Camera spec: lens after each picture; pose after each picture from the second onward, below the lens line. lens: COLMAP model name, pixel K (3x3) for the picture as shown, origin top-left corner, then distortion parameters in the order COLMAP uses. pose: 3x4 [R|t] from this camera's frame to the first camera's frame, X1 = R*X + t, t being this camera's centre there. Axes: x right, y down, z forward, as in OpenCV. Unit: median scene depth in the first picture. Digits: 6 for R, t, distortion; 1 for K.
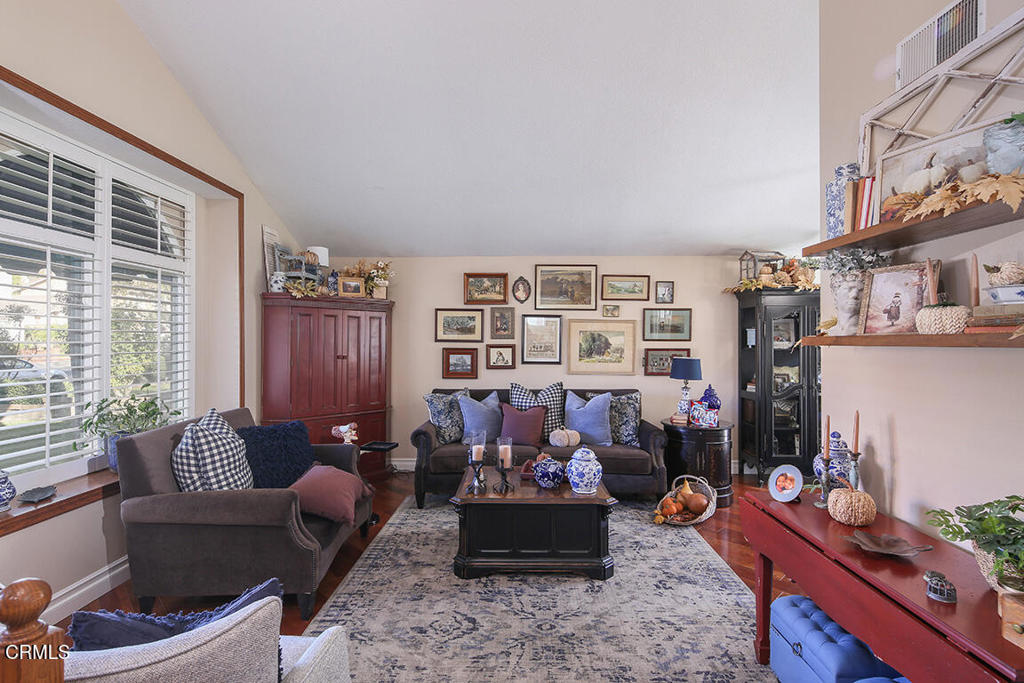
lens RADIAL K [[502.1, 0, 512.0], [0, 502.1, 341.5], [0, 0, 1]] dist [0.013240, -0.011822]
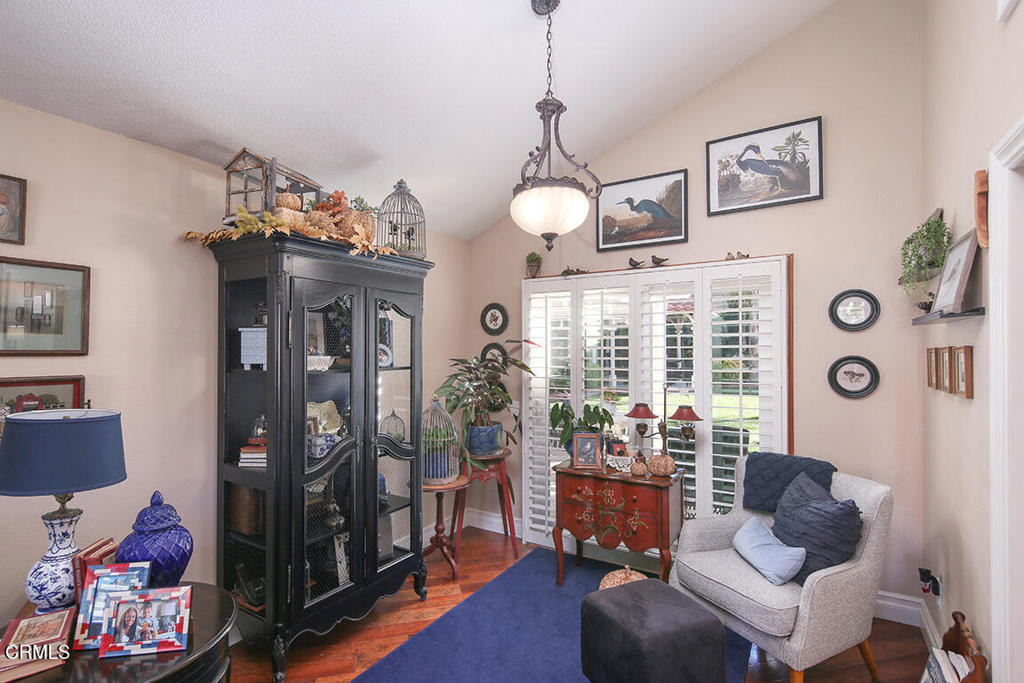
lens RADIAL K [[502.1, 0, 512.0], [0, 502.1, 341.5], [0, 0, 1]] dist [0.013240, -0.011822]
pose [[0.510032, 0.008852, 0.860110, 0.211125], [-0.004961, 0.999961, -0.007350, -0.010646], [-0.860141, -0.000518, 0.510056, 0.582434]]
